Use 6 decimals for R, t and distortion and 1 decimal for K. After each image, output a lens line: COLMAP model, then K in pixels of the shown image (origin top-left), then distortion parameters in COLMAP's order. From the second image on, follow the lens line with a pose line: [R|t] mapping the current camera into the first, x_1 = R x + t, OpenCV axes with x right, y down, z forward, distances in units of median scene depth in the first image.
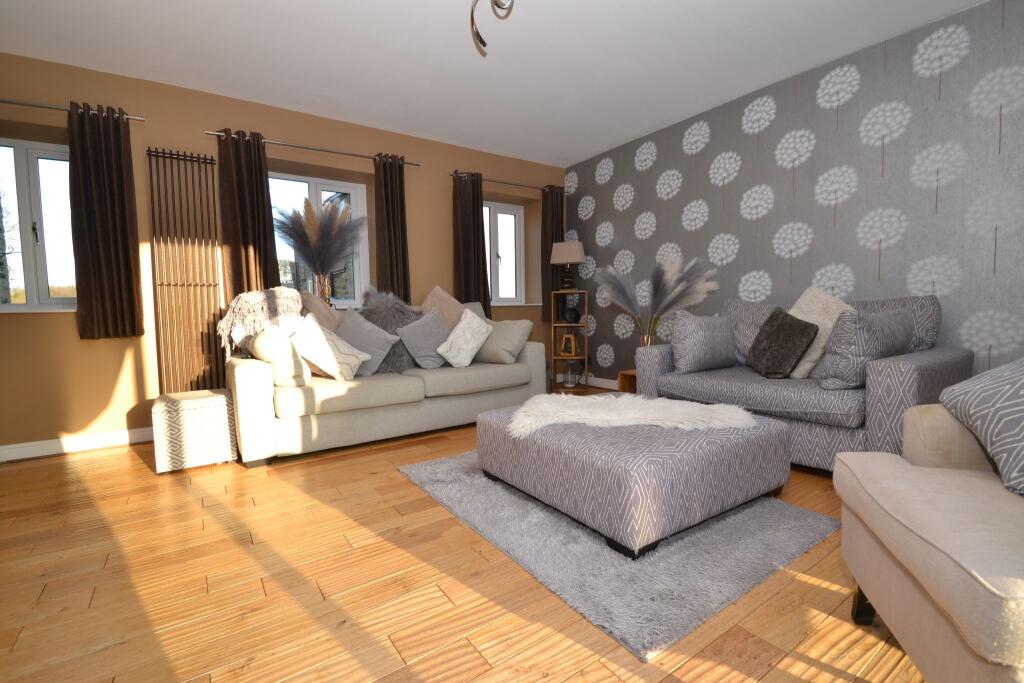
lens RADIAL K [[456.2, 0, 504.0], [0, 456.2, 343.5], [0, 0, 1]] dist [0.016517, -0.018279]
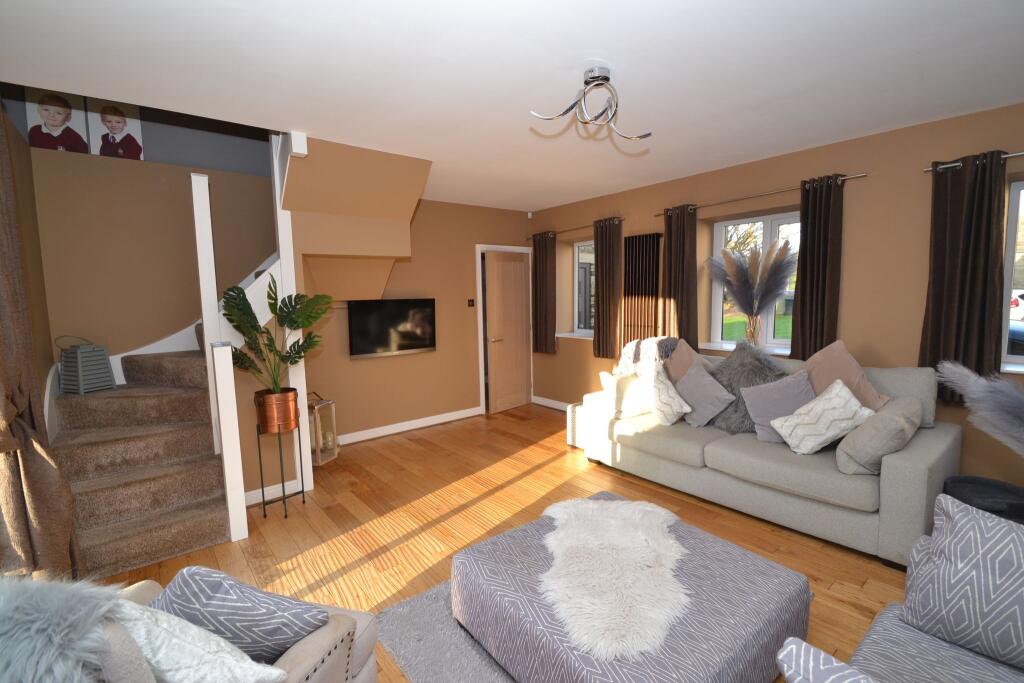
lens RADIAL K [[456.2, 0, 504.0], [0, 456.2, 343.5], [0, 0, 1]] dist [0.016517, -0.018279]
pose [[0.075270, 0.125510, -0.989233, 0.776382], [-0.051159, 0.991227, 0.121870, -0.254729], [0.995850, 0.041436, 0.081030, 0.517977]]
